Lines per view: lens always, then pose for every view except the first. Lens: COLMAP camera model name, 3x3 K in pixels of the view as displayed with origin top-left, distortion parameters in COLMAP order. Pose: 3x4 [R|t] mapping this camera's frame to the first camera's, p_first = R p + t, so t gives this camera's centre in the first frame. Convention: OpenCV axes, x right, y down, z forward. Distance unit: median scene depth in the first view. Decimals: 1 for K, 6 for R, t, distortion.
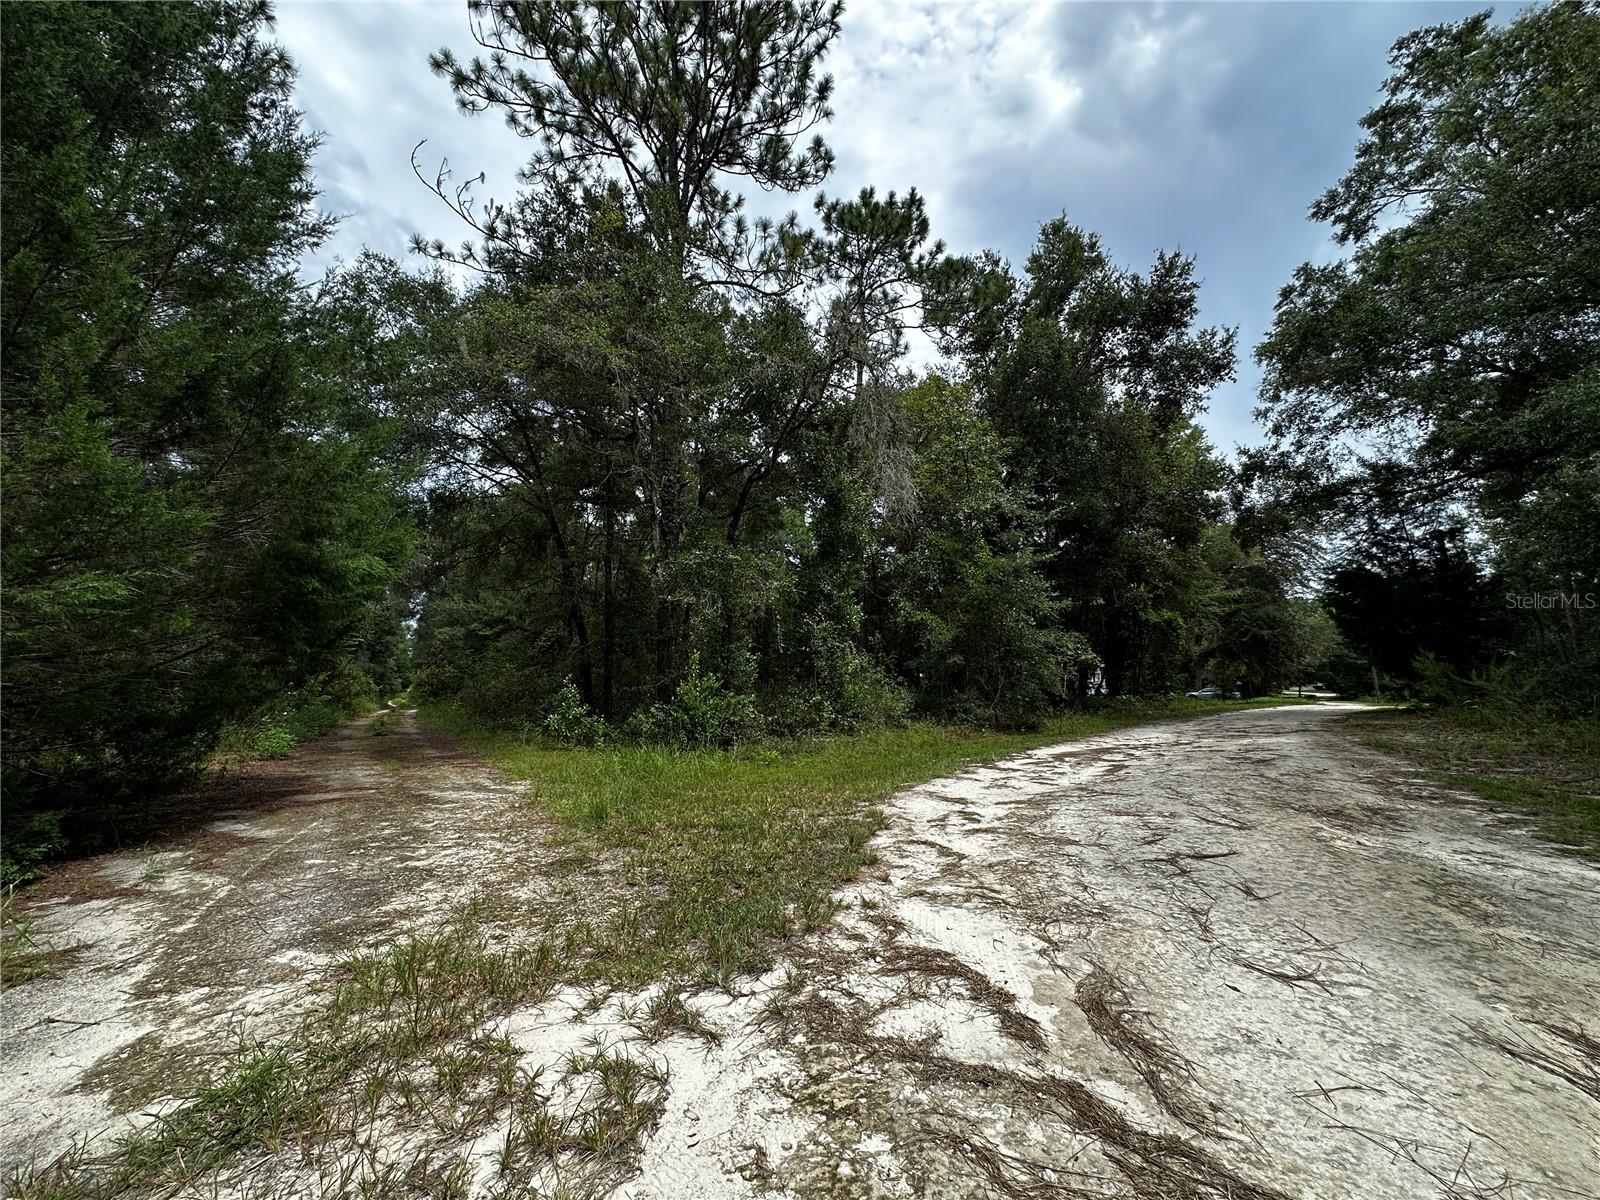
lens RADIAL K [[634.0, 0, 799.2], [0, 634.0, 599.7], [0, 0, 1]] dist [-0.008595, 0.001731]
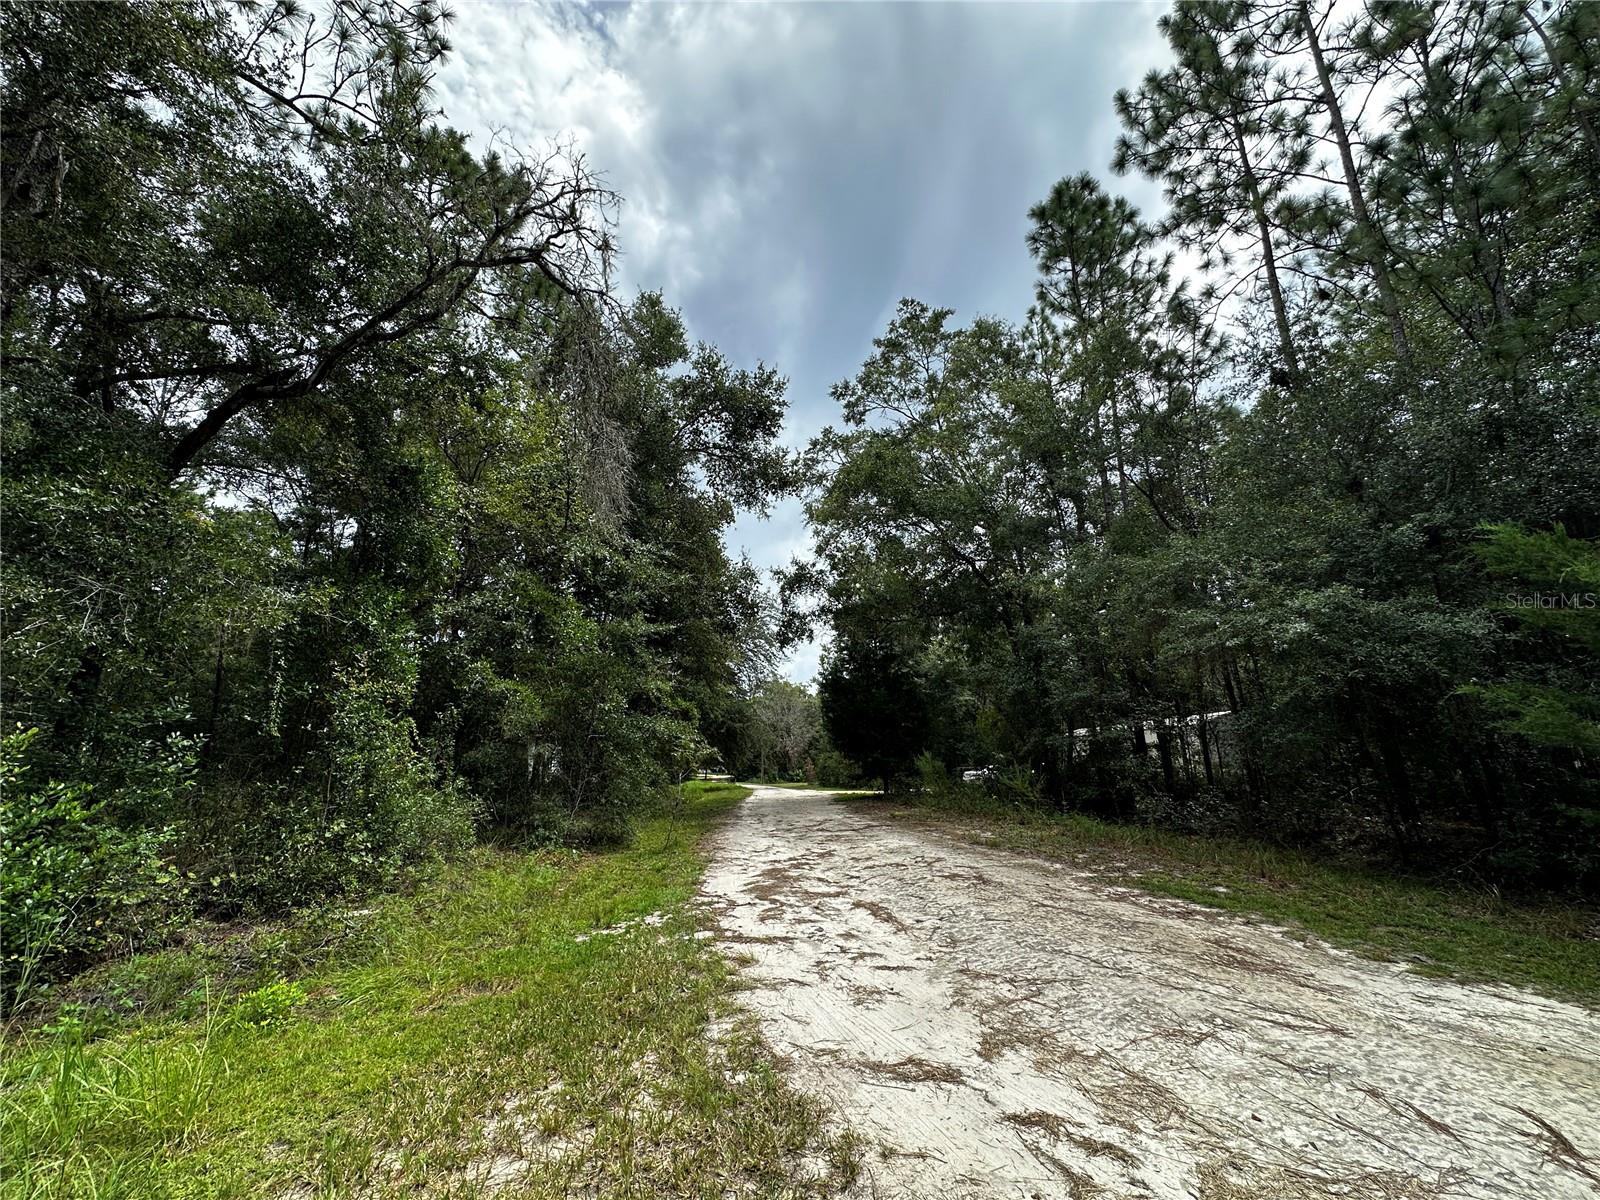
lens RADIAL K [[634.0, 0, 801.8], [0, 634.0, 598.7], [0, 0, 1]] dist [-0.008595, 0.001731]
pose [[0.669255, 0.183236, 0.720085, -0.084613], [-0.091362, 0.982055, -0.164985, 0.014331], [-0.737394, 0.044629, 0.673987, 0.242490]]
